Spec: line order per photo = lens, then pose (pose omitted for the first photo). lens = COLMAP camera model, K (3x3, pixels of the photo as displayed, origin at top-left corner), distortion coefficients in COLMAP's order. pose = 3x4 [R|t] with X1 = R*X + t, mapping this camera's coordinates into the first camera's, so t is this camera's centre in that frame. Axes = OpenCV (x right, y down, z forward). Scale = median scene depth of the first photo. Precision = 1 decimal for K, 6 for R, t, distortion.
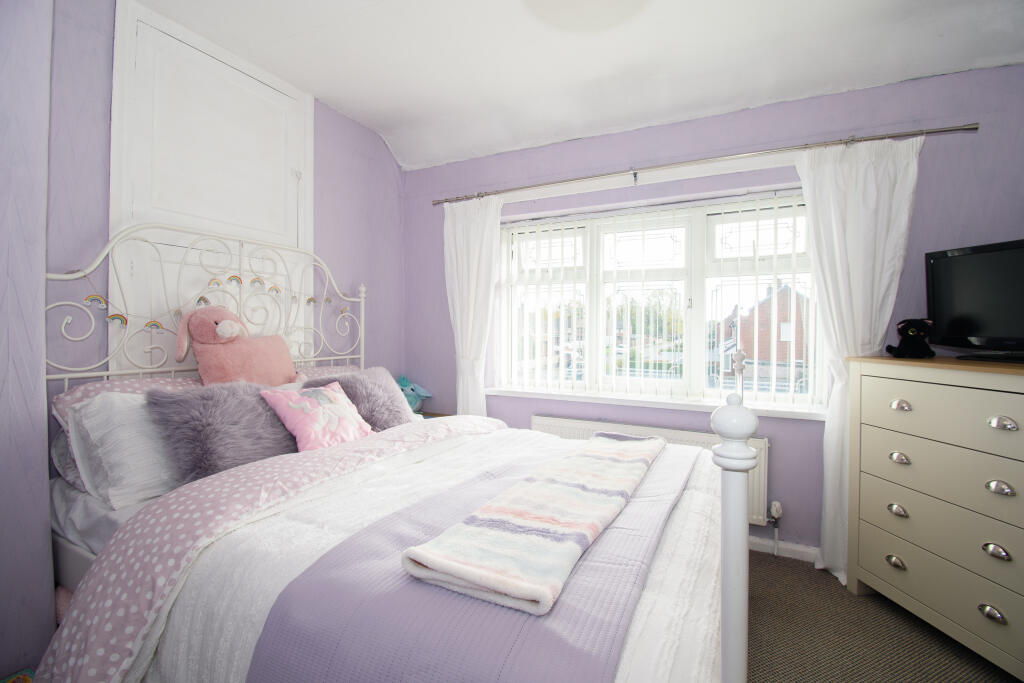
lens RADIAL K [[457.9, 0, 520.6], [0, 457.9, 333.3], [0, 0, 1]] dist [0.014265, -0.022494]
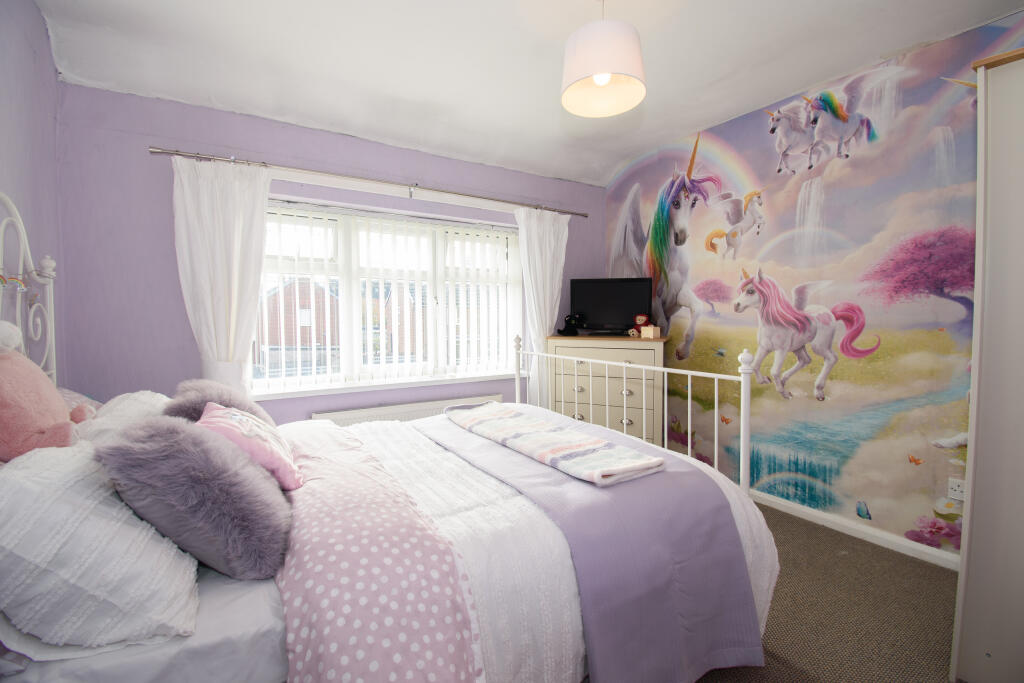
lens RADIAL K [[457.9, 0, 520.6], [0, 457.9, 333.3], [0, 0, 1]] dist [0.014265, -0.022494]
pose [[0.515427, -0.038336, 0.856075, -0.716775], [0.010602, 0.999208, 0.038362, -0.025251], [-0.856868, -0.010697, 0.515425, 0.183385]]
